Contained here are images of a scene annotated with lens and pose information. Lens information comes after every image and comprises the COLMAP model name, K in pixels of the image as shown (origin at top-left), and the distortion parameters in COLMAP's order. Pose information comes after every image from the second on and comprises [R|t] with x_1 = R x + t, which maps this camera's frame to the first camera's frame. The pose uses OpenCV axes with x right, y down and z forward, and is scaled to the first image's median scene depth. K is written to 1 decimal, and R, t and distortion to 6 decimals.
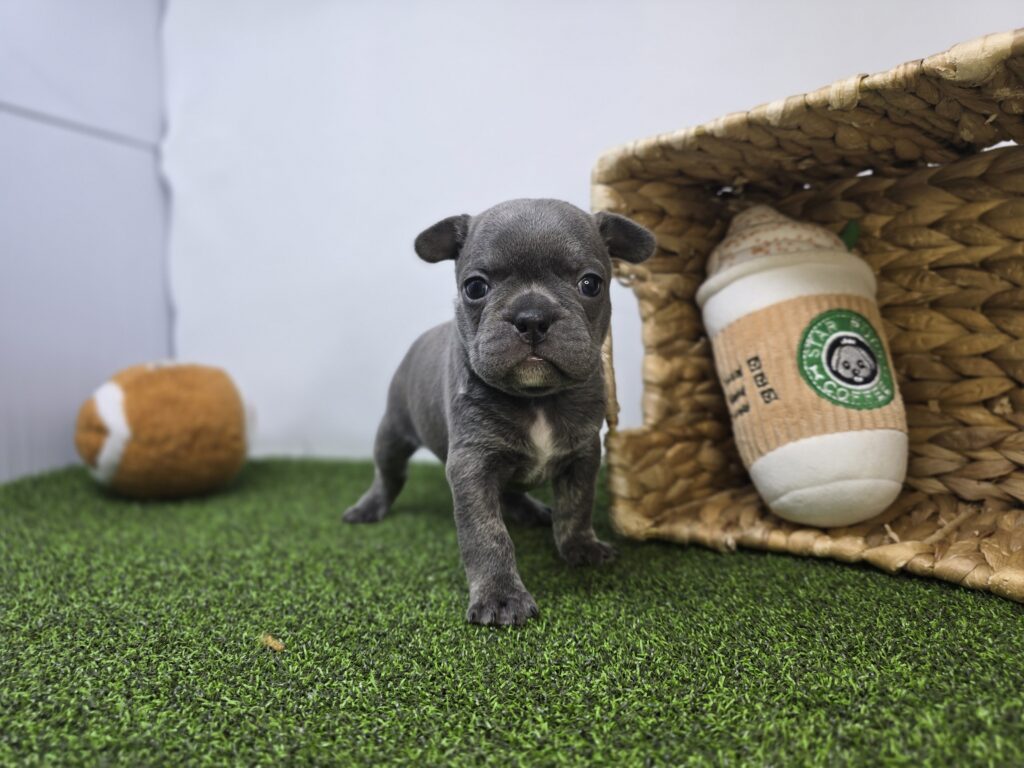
lens RADIAL K [[724.7, 0, 512.0], [0, 724.7, 384.0], [0, 0, 1]] dist [0.006742, 0.001714]
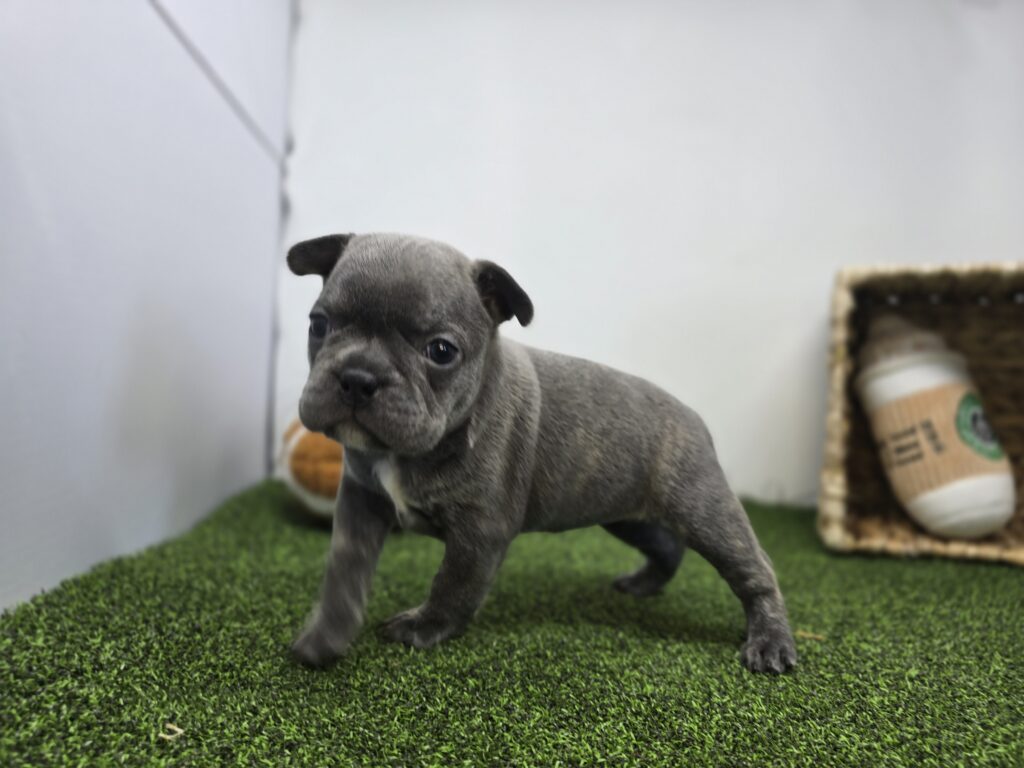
lens RADIAL K [[724.7, 0, 512.0], [0, 724.7, 384.0], [0, 0, 1]] dist [0.006742, 0.001714]
pose [[0.905081, 0.058040, 0.421260, -0.968572], [-0.043570, 0.998085, -0.043902, -0.014248], [-0.423002, 0.021381, 0.905877, 0.030198]]
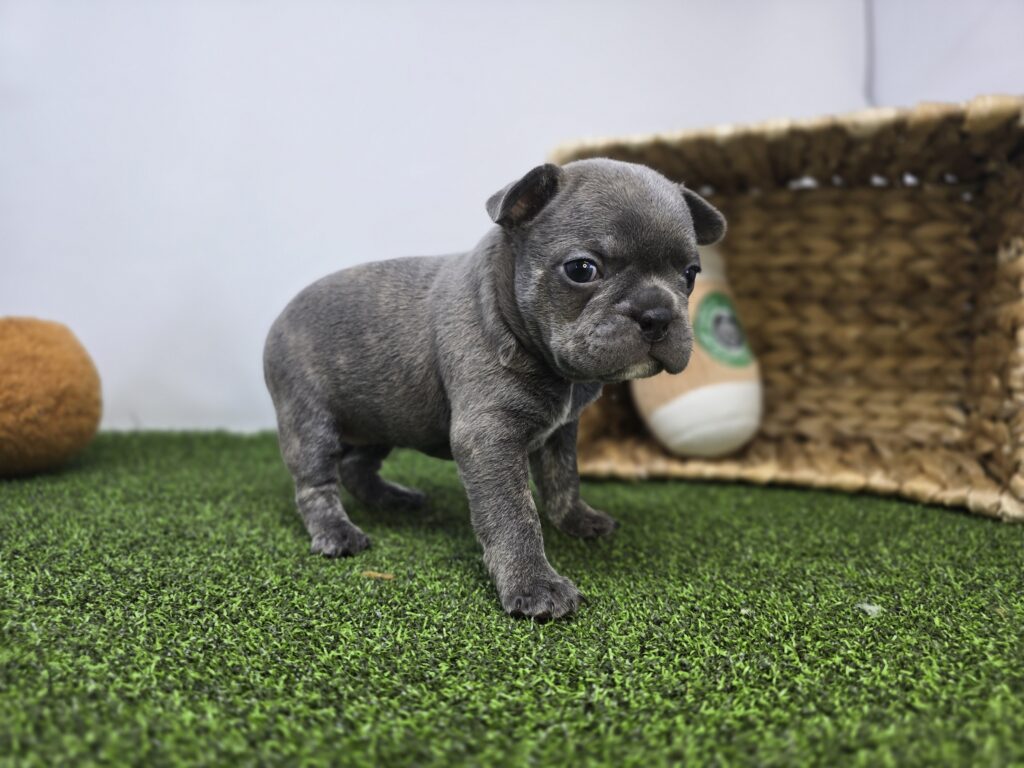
lens RADIAL K [[724.7, 0, 512.0], [0, 724.7, 384.0], [0, 0, 1]] dist [0.006742, 0.001714]
pose [[0.887845, 0.000669, 0.460143, -0.446680], [-0.012482, 0.999666, 0.022630, 0.034187], [-0.459974, -0.025835, 0.887556, -0.002732]]
